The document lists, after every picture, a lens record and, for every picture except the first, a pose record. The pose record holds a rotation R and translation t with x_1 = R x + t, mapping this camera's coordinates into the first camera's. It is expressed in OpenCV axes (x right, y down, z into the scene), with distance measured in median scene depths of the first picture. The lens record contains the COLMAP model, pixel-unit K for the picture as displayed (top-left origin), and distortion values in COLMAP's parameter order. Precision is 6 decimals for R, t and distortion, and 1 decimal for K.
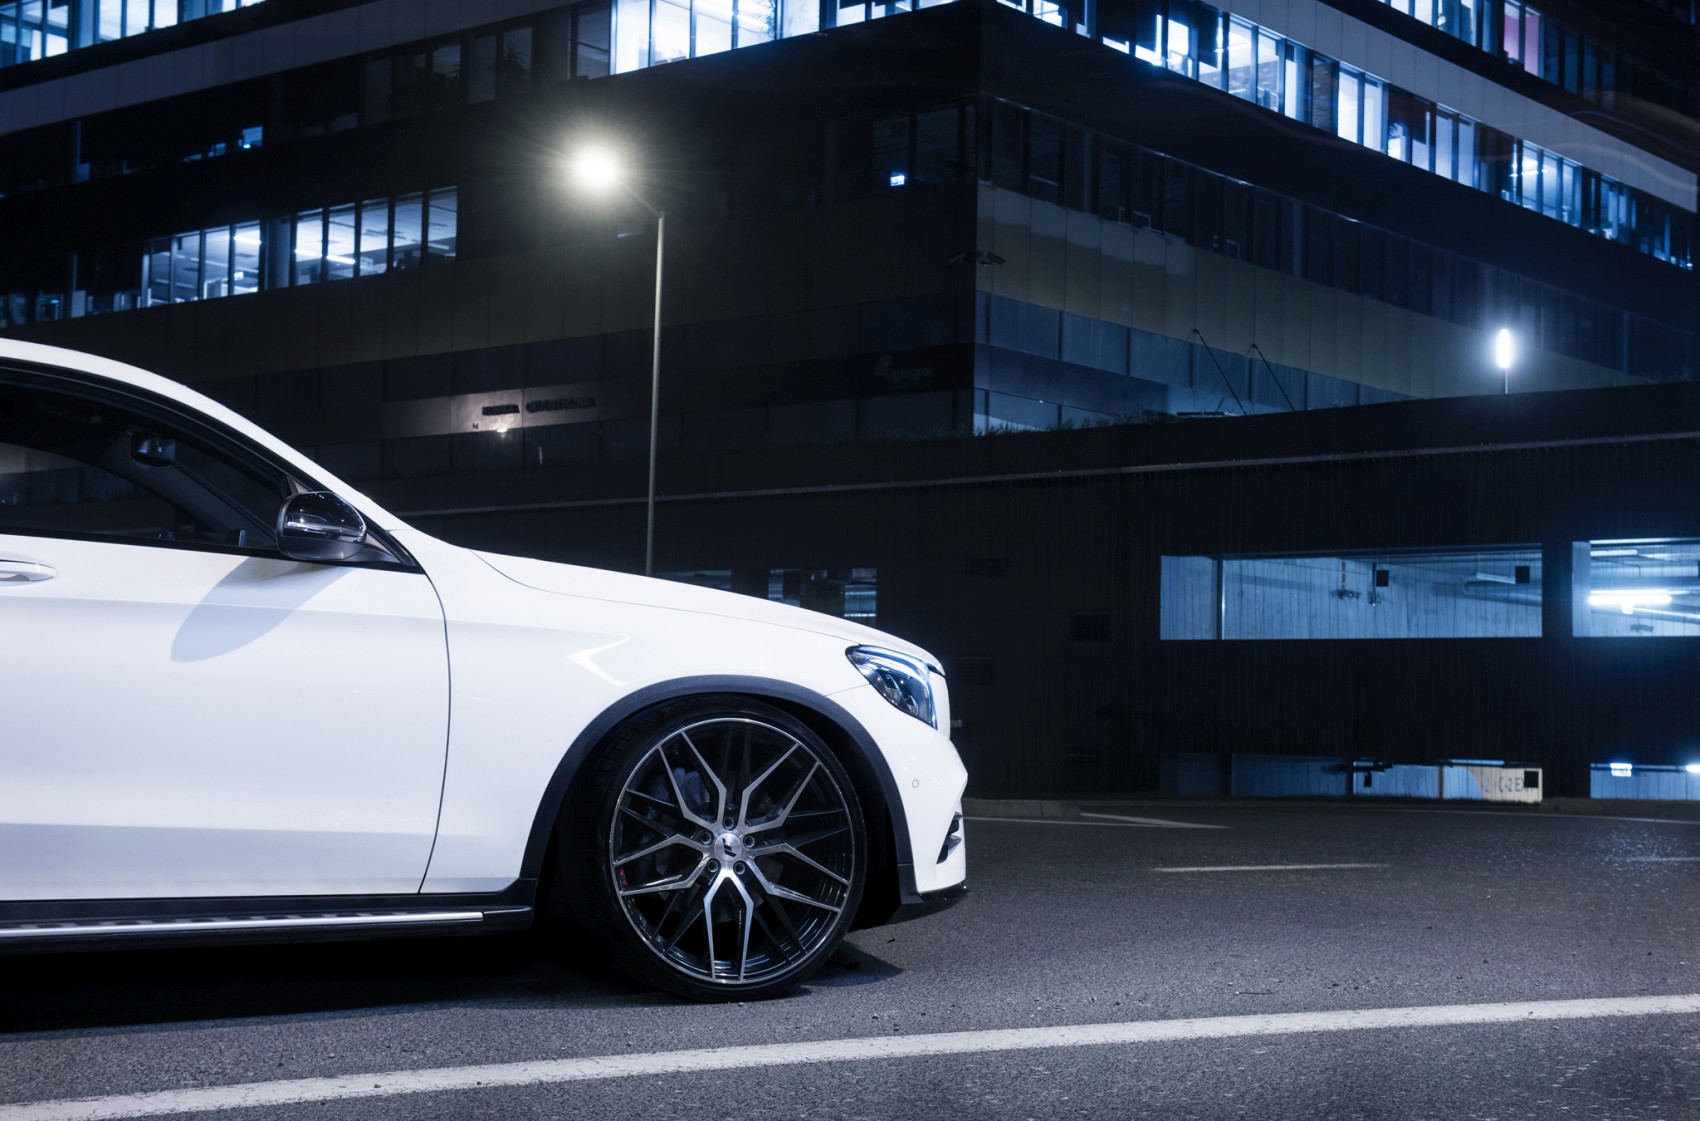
lens RADIAL K [[2613.8, 0, 850.0], [0, 2613.8, 560.5], [0, 0, 1]] dist [-0.004828, 0.753562]
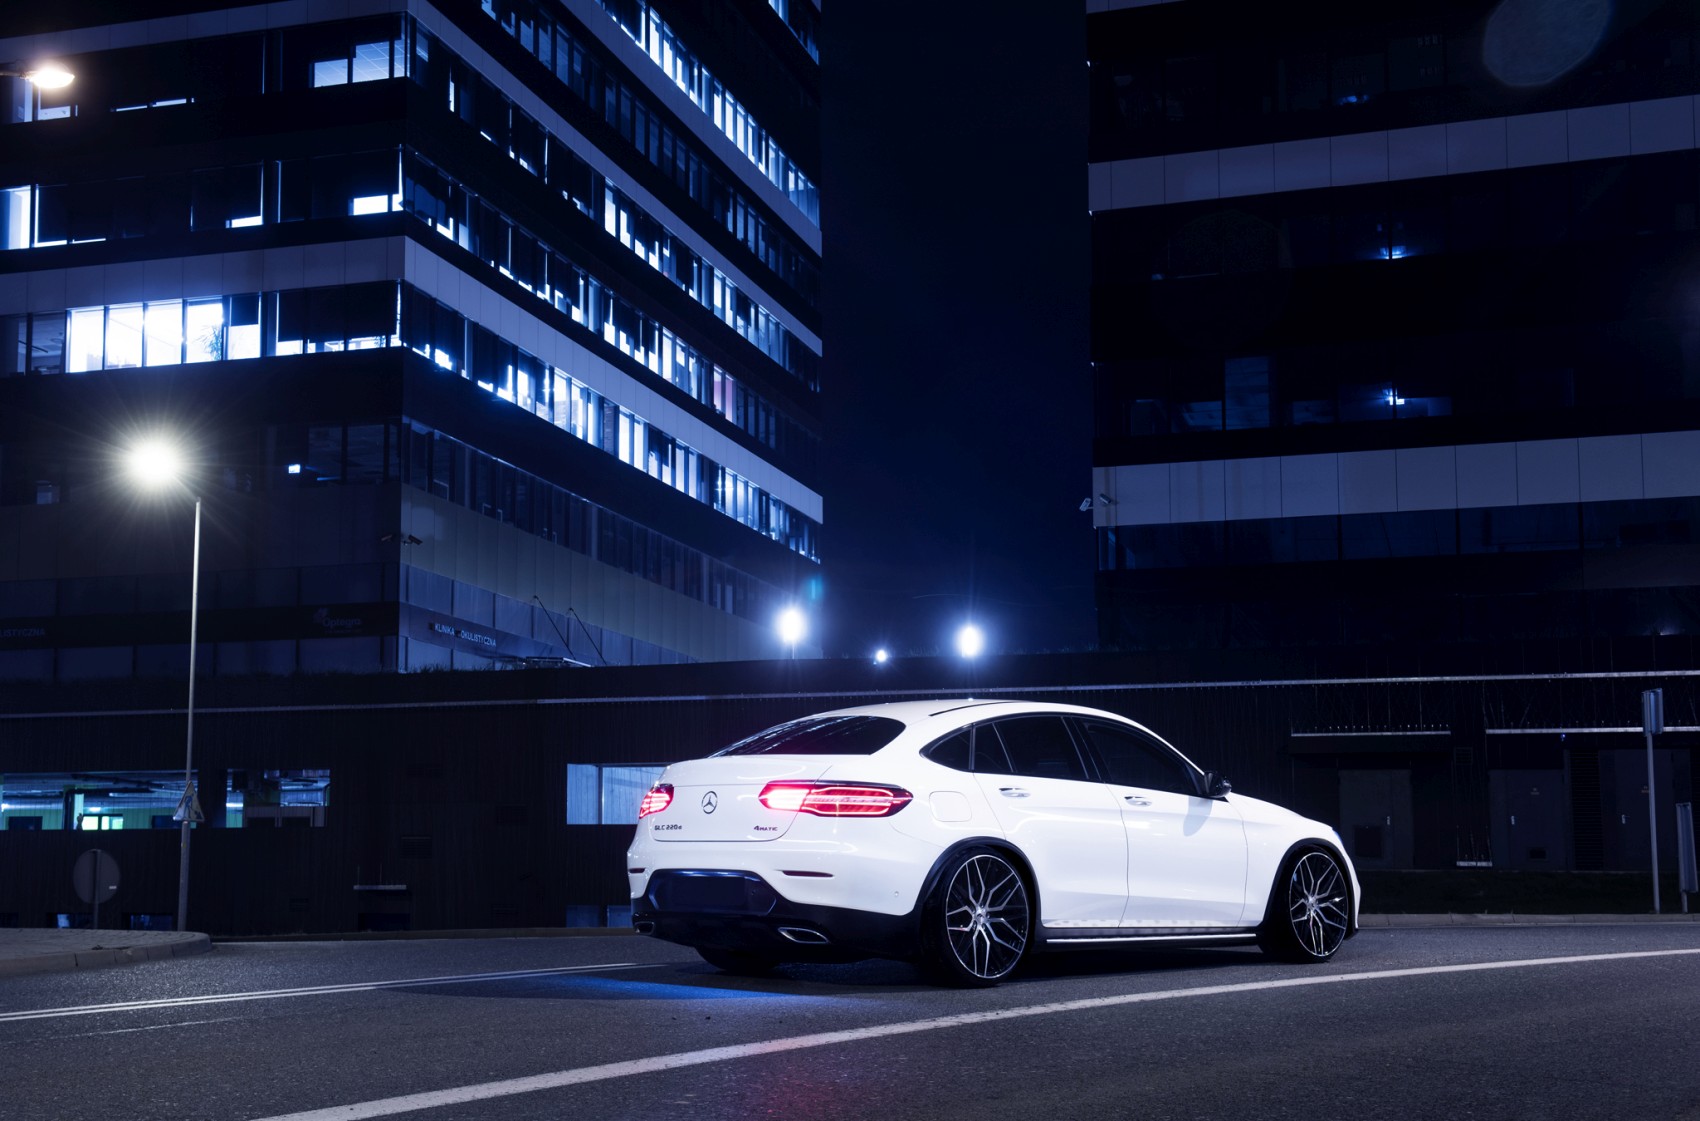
lens RADIAL K [[2076.0, 0, 850.0], [0, 2076.0, 560.5], [0, 0, 1]] dist [0.079474, -0.027084]
pose [[0.930716, 0.049555, 0.362371, -0.103503], [-0.014673, 0.995040, -0.098389, -0.002016], [-0.365449, 0.086255, 0.926826, -0.065163]]
